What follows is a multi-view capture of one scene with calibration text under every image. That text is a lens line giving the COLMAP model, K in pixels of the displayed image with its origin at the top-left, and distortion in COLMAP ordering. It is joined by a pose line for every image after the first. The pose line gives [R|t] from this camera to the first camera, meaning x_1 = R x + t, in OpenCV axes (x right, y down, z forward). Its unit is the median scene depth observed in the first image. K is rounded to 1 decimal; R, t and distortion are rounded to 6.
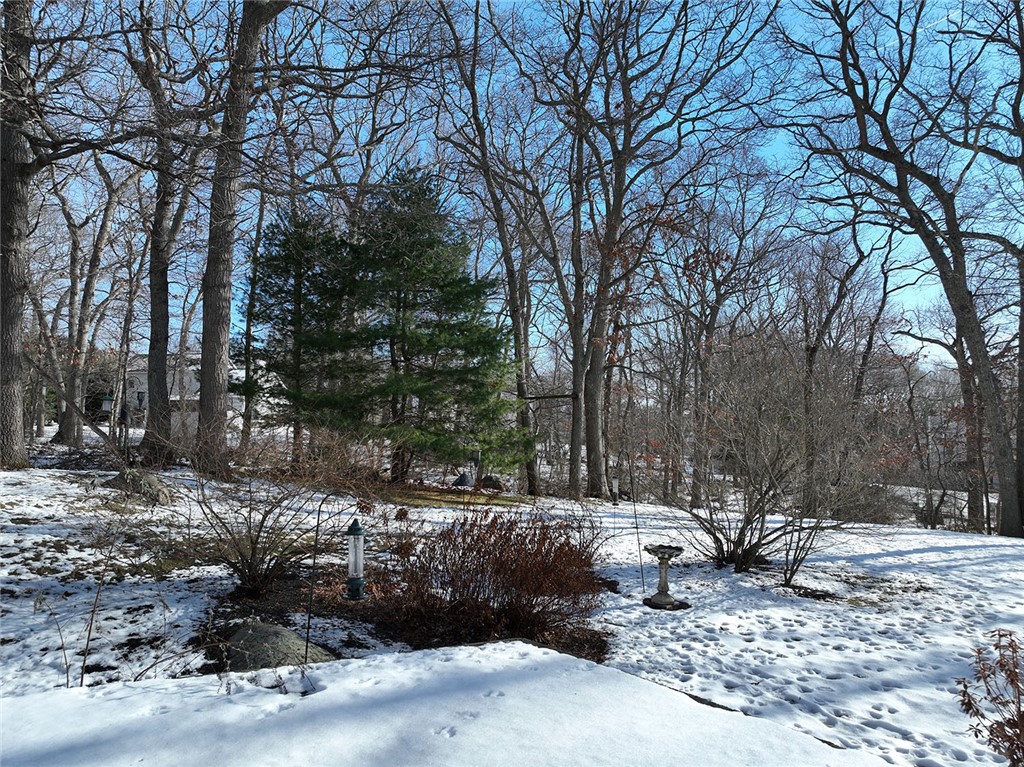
lens RADIAL K [[719.2, 0, 503.7], [0, 719.2, 377.9], [0, 0, 1]] dist [0.002443, 0.000579]
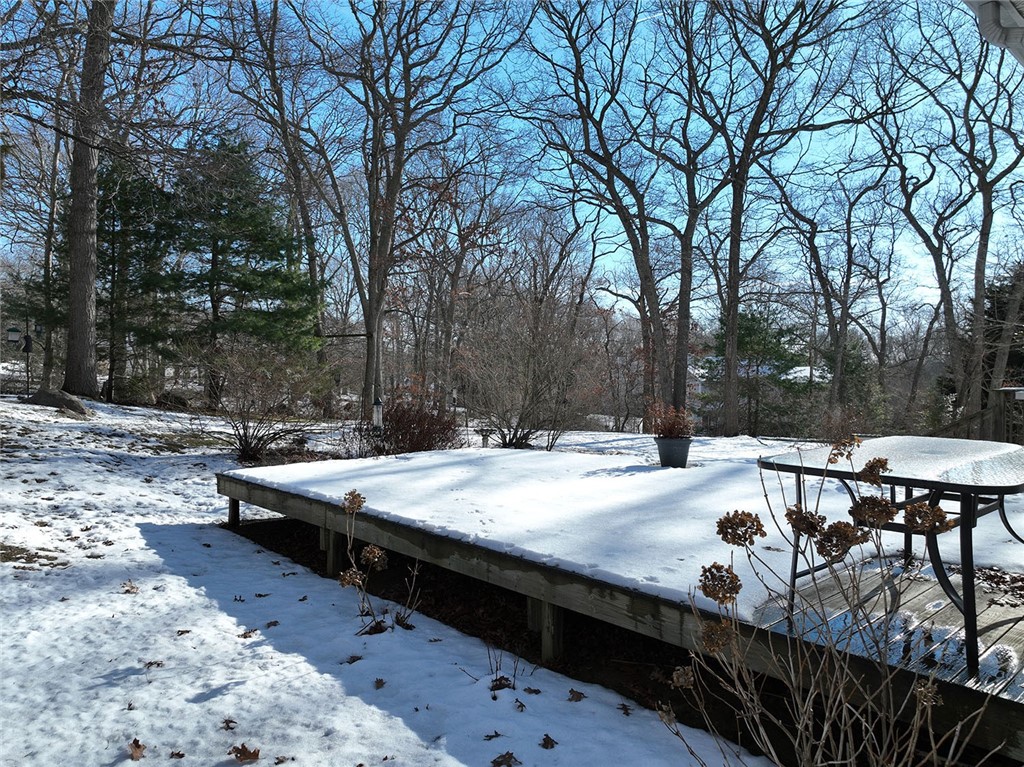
lens RADIAL K [[719.2, 0, 514.5], [0, 719.2, 385.6], [0, 0, 1]] dist [0.002443, 0.000579]
pose [[0.923845, -0.010677, 0.382617, -0.092636], [-0.024839, 0.995832, 0.087762, -0.002783], [-0.381959, -0.090582, 0.919729, -0.141760]]
